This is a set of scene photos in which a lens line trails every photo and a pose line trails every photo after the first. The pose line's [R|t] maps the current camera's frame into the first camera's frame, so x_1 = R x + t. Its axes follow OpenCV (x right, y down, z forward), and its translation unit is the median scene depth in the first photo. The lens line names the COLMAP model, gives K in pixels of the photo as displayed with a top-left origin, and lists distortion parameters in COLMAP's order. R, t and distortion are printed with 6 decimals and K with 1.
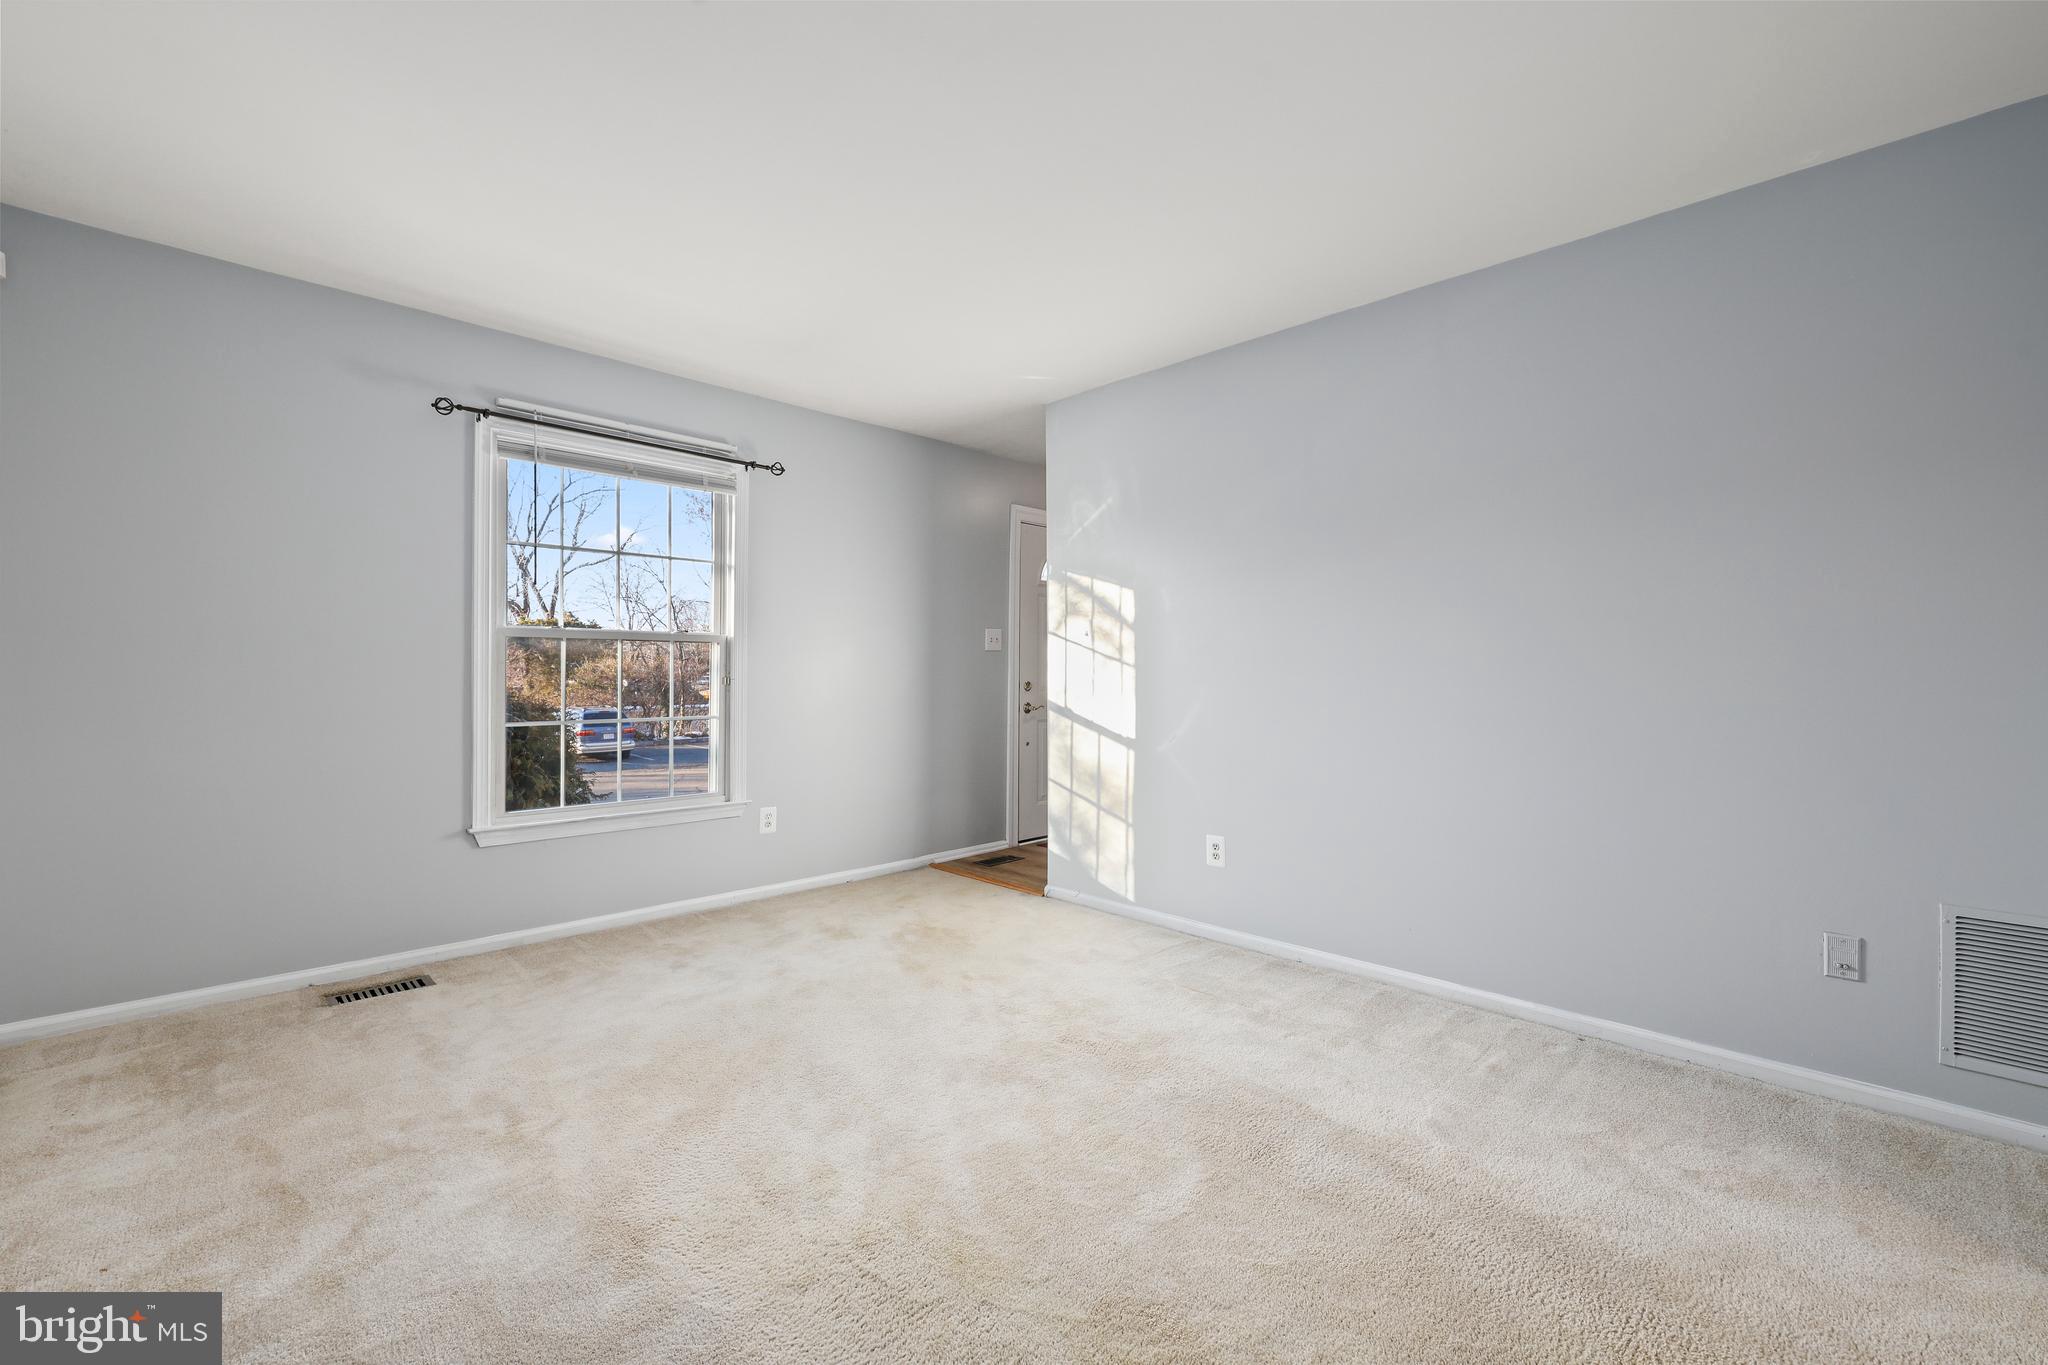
lens RADIAL K [[861.4, 0, 1024.5], [0, 861.4, 677.9], [0, 0, 1]] dist [0.001301, -0.000219]
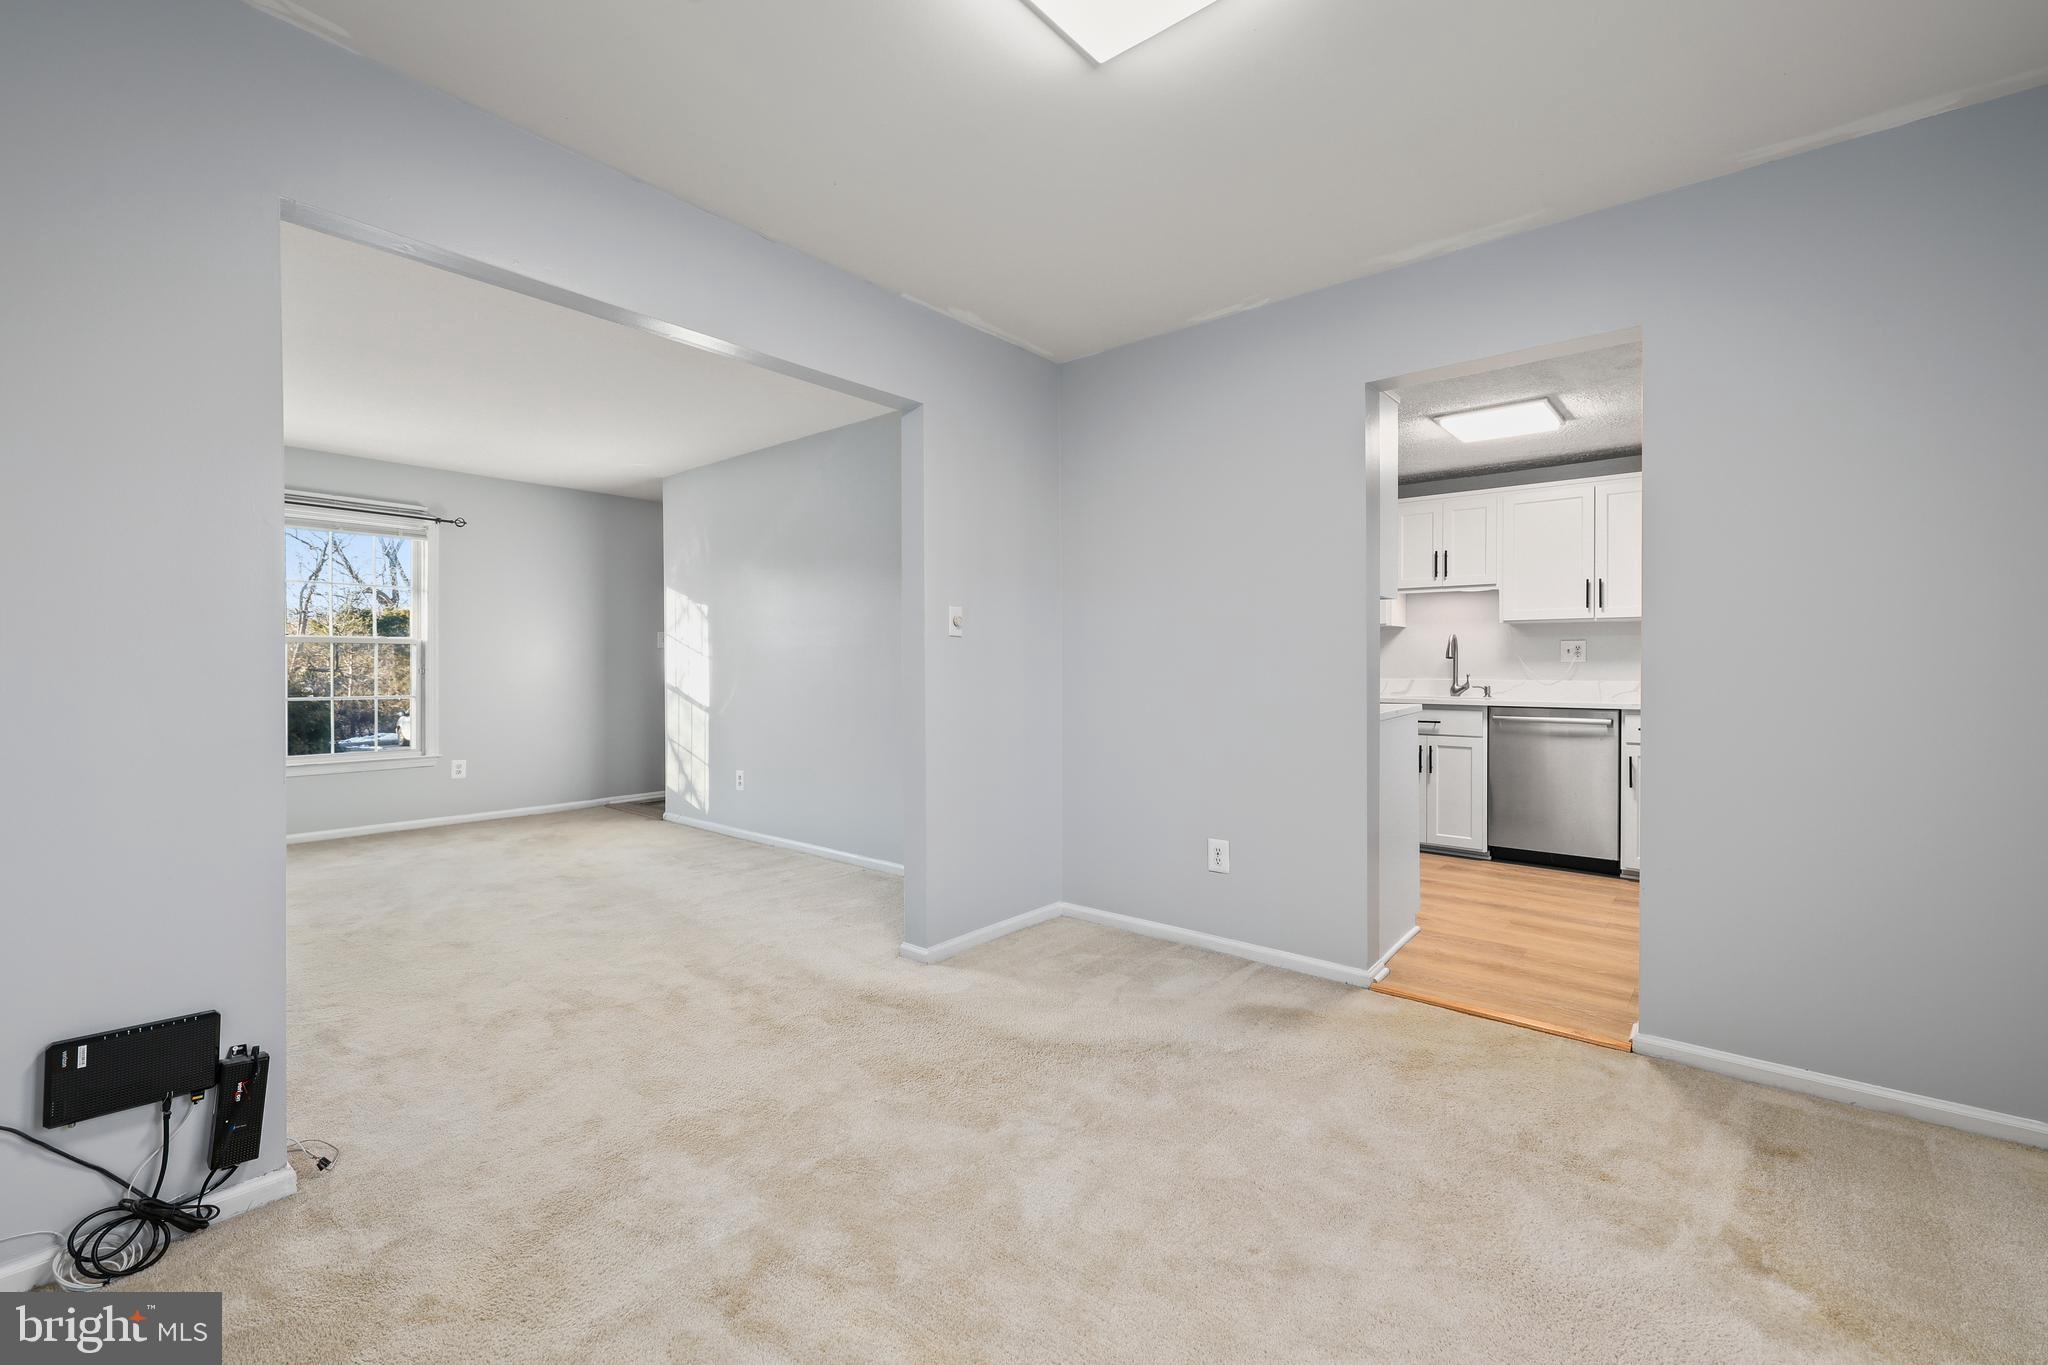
lens RADIAL K [[861.4, 0, 1018.6], [0, 861.4, 666.9], [0, 0, 1]] dist [0.001301, -0.000219]
pose [[0.996724, -0.004280, 0.080770, 0.547195], [0.004526, 0.999986, -0.002858, 0.005434], [-0.080757, 0.003214, 0.996729, -0.526392]]
